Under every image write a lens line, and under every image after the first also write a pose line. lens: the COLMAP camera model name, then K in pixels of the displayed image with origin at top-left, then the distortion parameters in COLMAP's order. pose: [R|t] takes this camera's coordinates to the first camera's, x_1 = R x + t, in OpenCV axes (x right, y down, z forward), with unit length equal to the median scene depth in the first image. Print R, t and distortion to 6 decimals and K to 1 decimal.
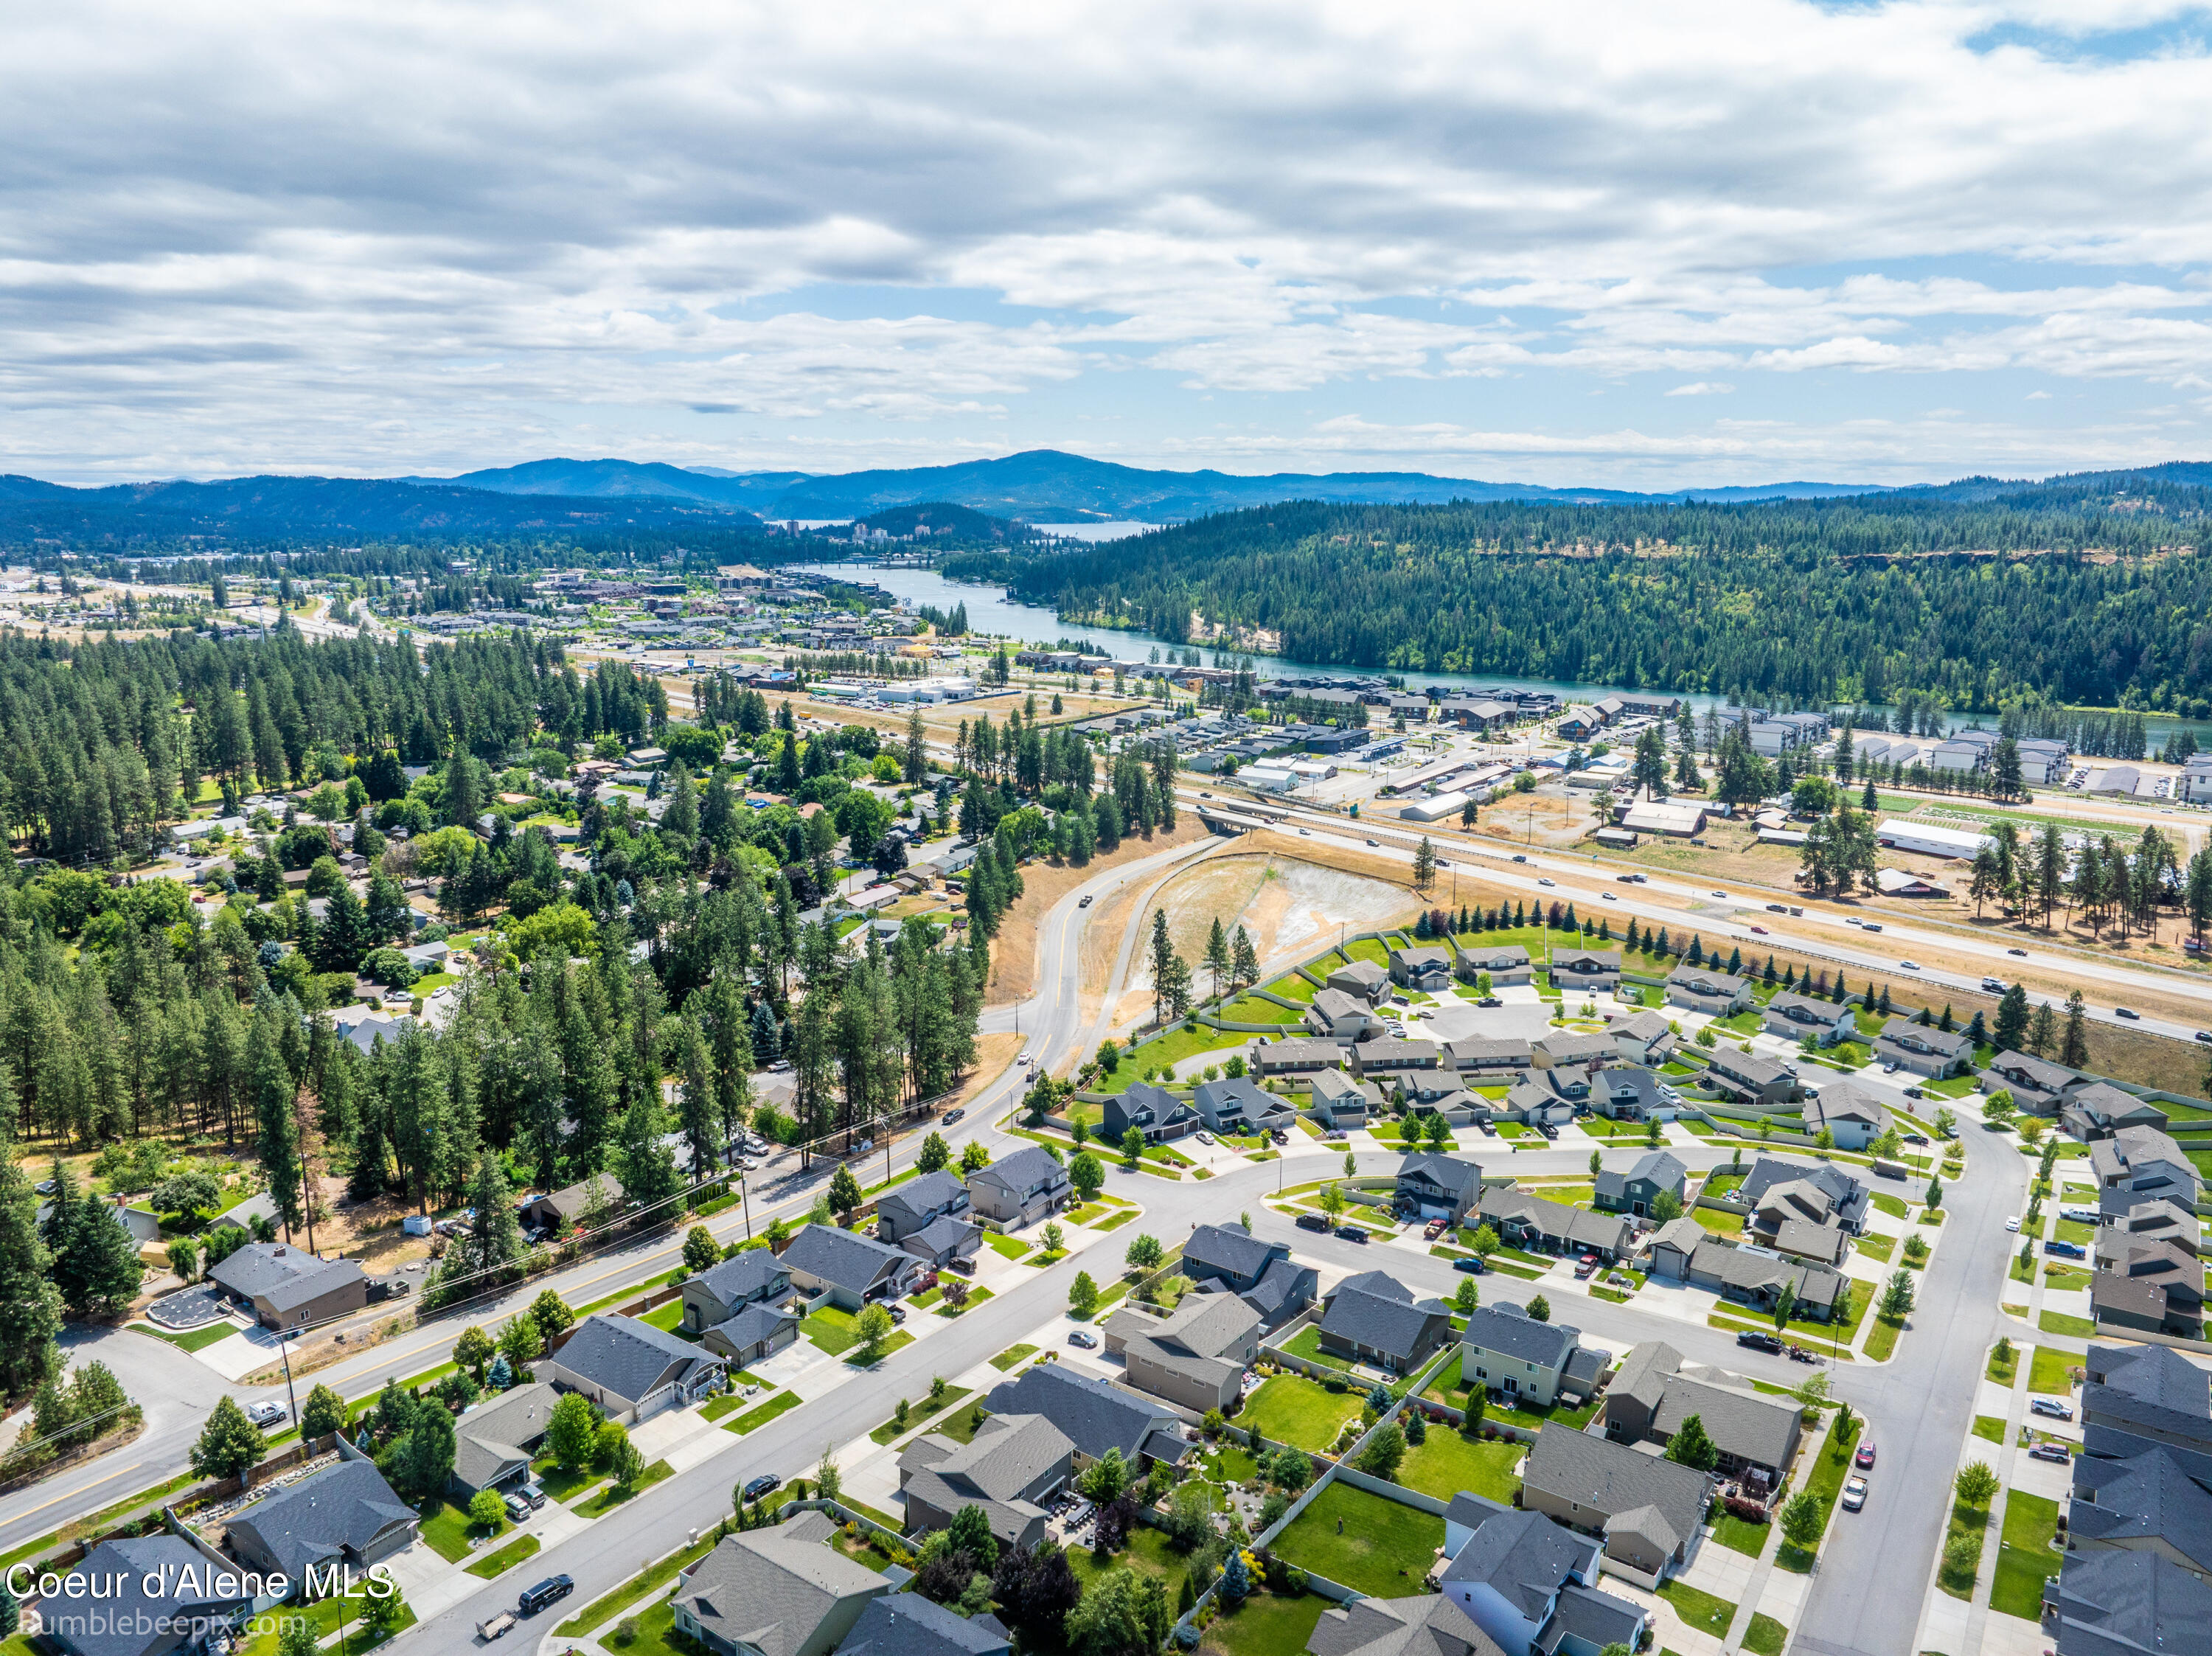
lens RADIAL K [[1562.6, 0, 1102.8], [0, 1562.6, 822.9], [0, 0, 1]] dist [-0.036091, 0.001988]
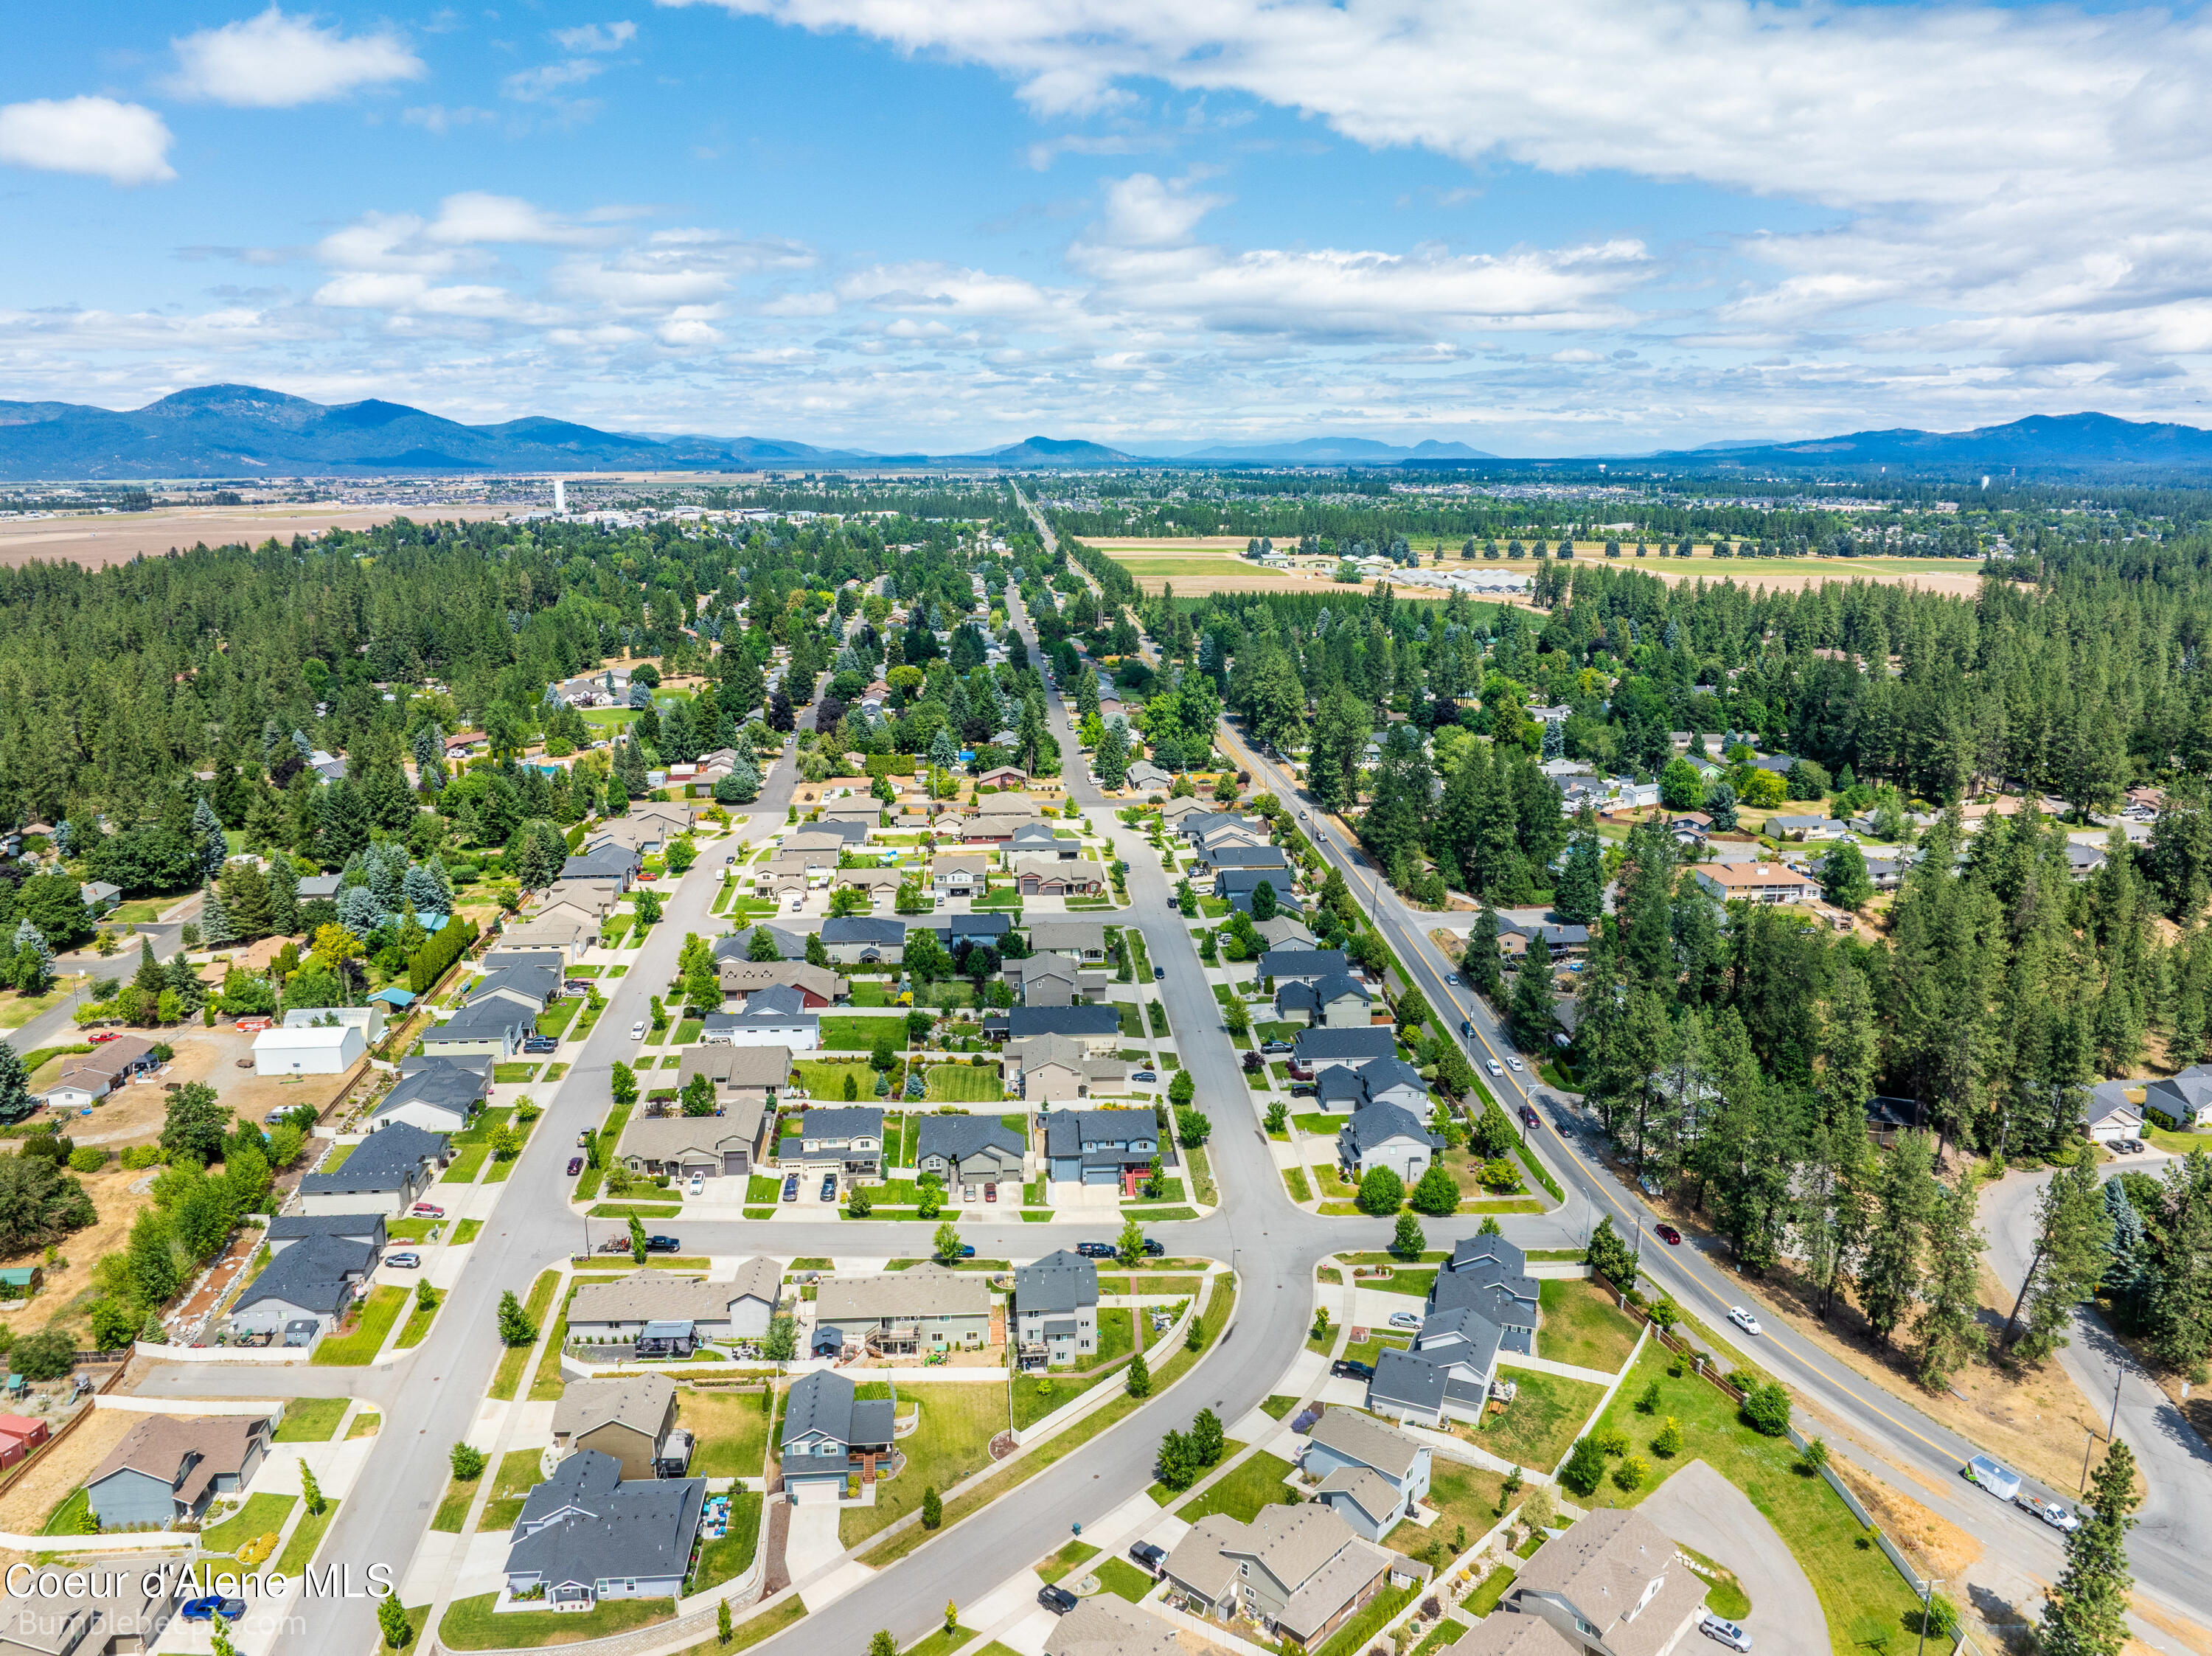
lens RADIAL K [[1559.0, 0, 1099.9], [0, 1559.0, 828.4], [0, 0, 1]] dist [-0.036833, 0.008352]
pose [[-0.771776, 0.147854, -0.618466, 0.514966], [-0.128787, 0.916094, 0.379718, -0.230705], [0.622716, 0.372708, -0.687978, 1.157698]]
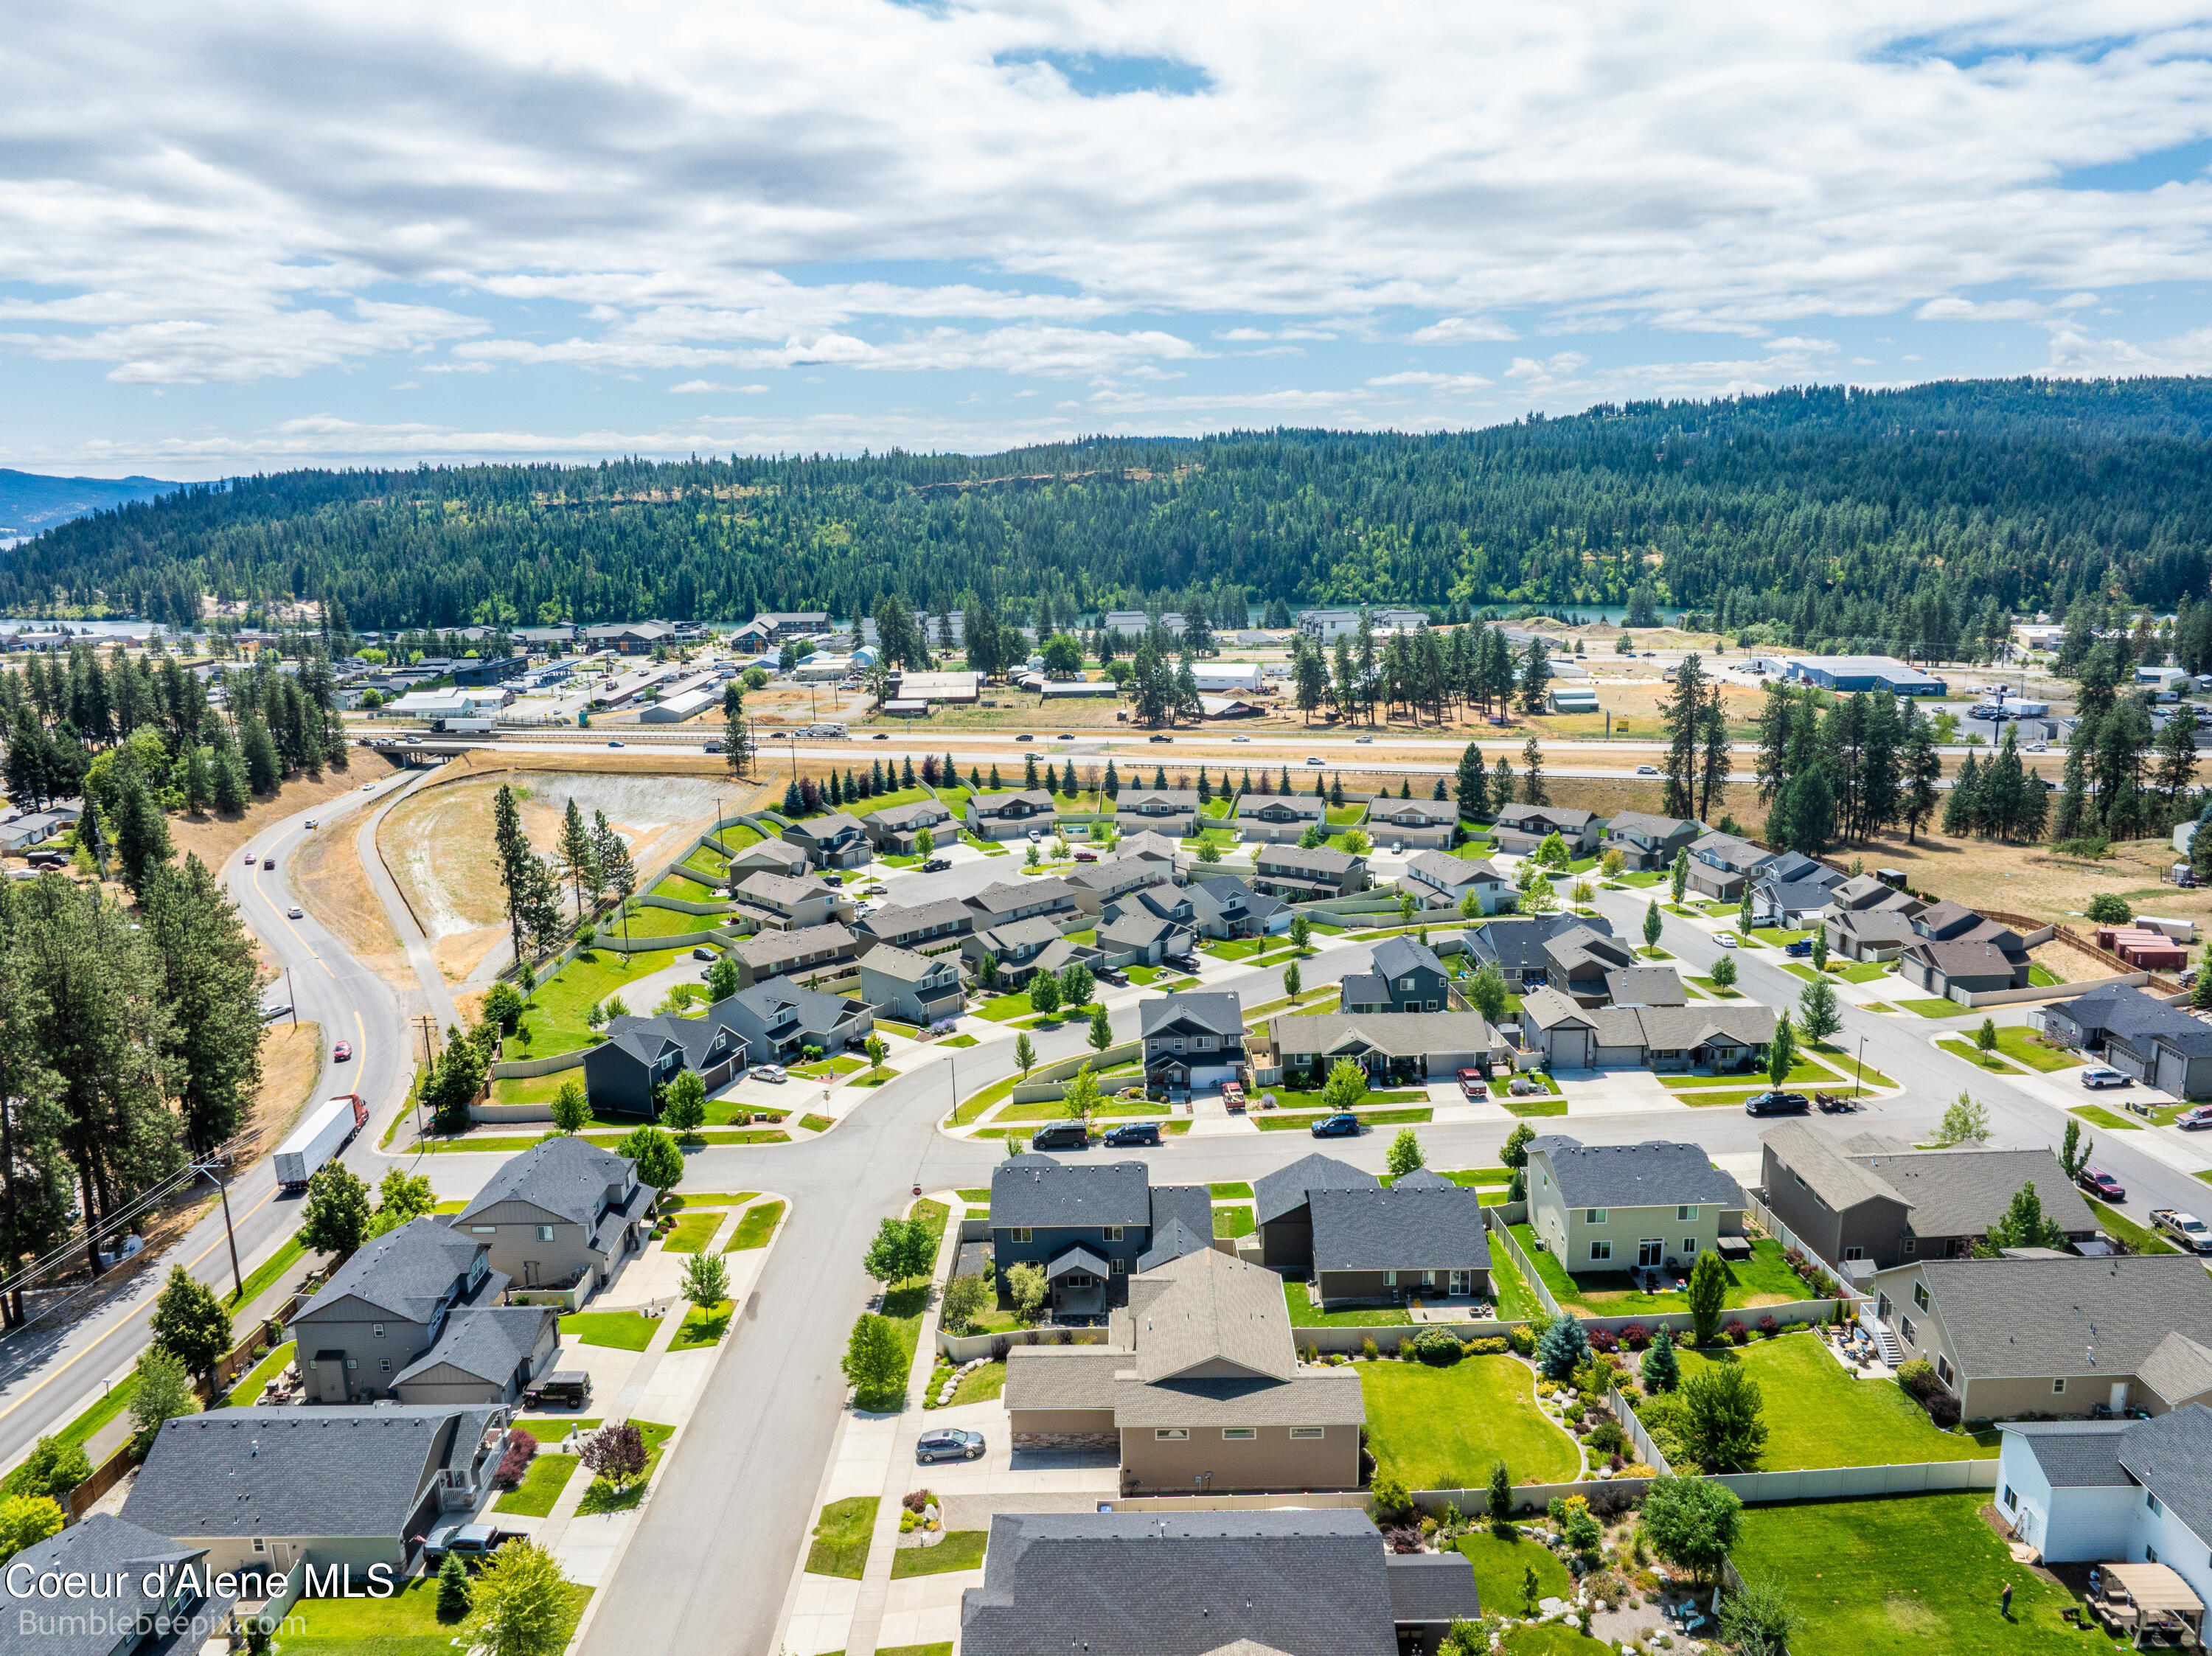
lens RADIAL K [[1562.6, 0, 1102.8], [0, 1562.6, 822.9], [0, 0, 1]] dist [-0.036091, 0.001988]
pose [[0.815639, -0.140227, 0.561310, -0.134577], [0.140443, 0.989153, 0.043033, 0.085775], [-0.561256, 0.043733, 0.826486, 0.372398]]
